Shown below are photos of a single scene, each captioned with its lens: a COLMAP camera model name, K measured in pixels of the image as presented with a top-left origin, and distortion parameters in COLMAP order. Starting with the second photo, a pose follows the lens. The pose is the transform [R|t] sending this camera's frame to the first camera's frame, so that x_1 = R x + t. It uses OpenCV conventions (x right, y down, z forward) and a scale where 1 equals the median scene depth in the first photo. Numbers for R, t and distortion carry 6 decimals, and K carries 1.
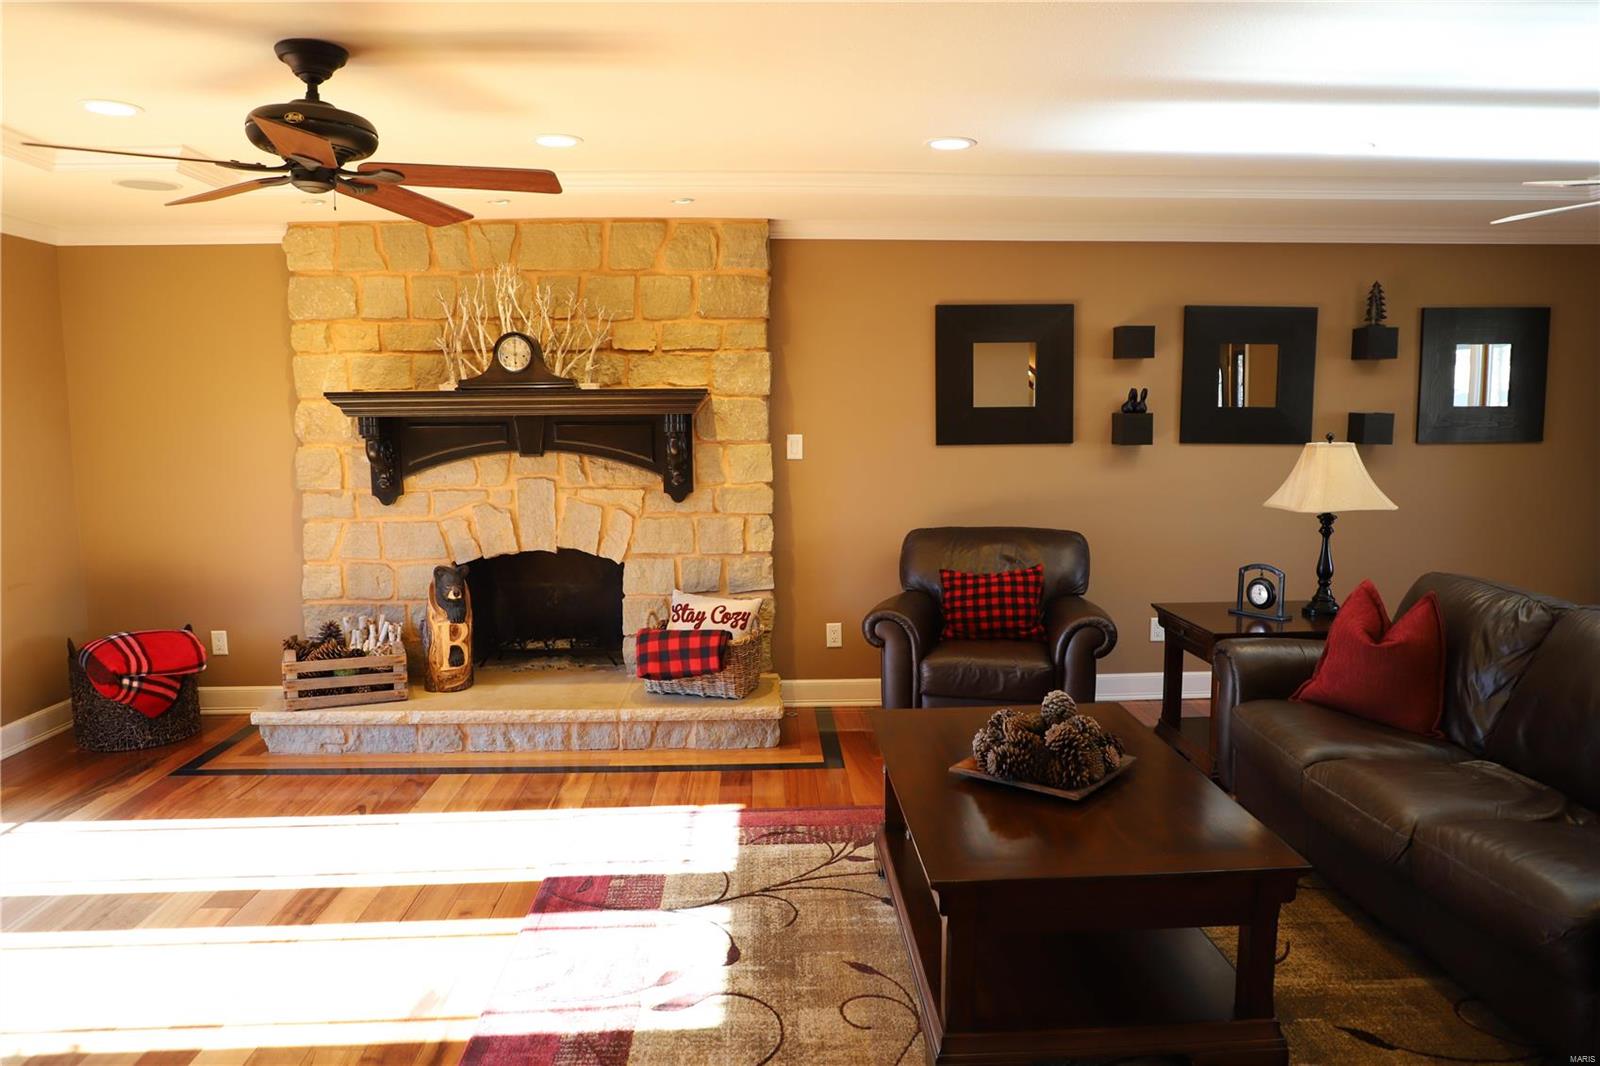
lens RADIAL K [[1090.3, 0, 796.8], [0, 1090.3, 537.7], [0, 0, 1]] dist [-0.068018, 0.031308]
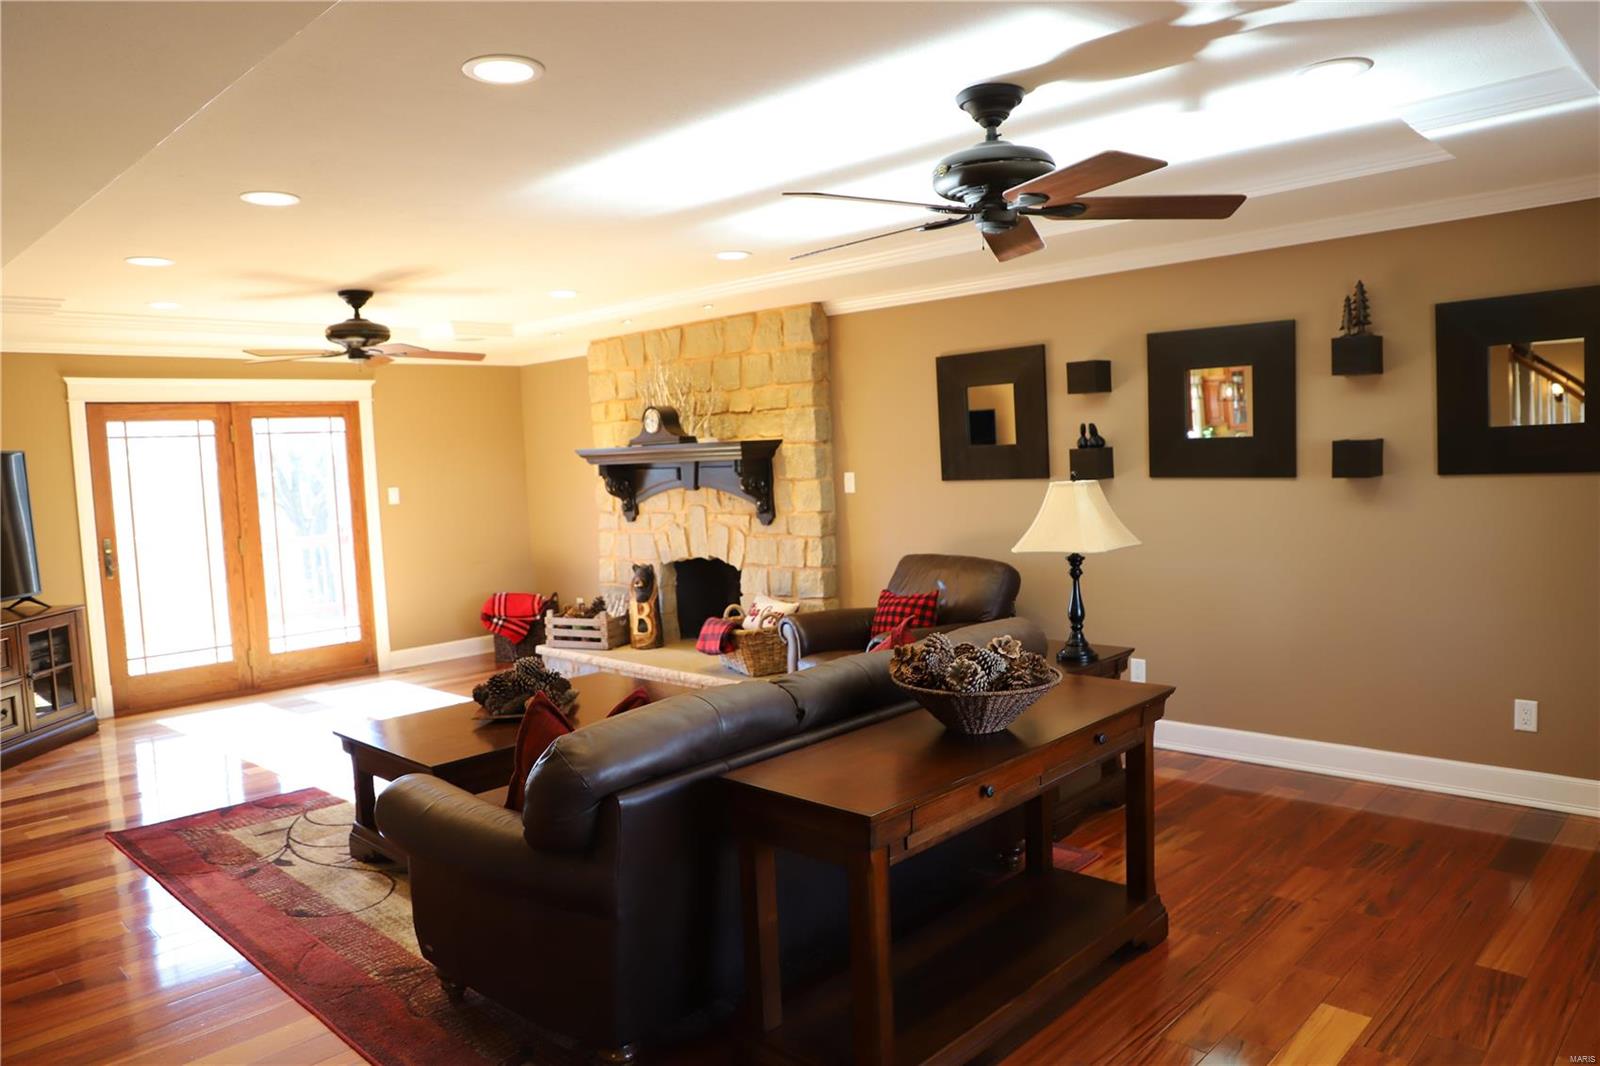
lens RADIAL K [[1090.3, 0, 789.6], [0, 1090.3, 529.9], [0, 0, 1]] dist [-0.068018, 0.031308]
pose [[0.686199, 0.029977, -0.726796, 0.871186], [-0.044724, 0.998999, -0.001022, -0.027451], [0.726038, 0.033207, 0.686853, 0.121145]]
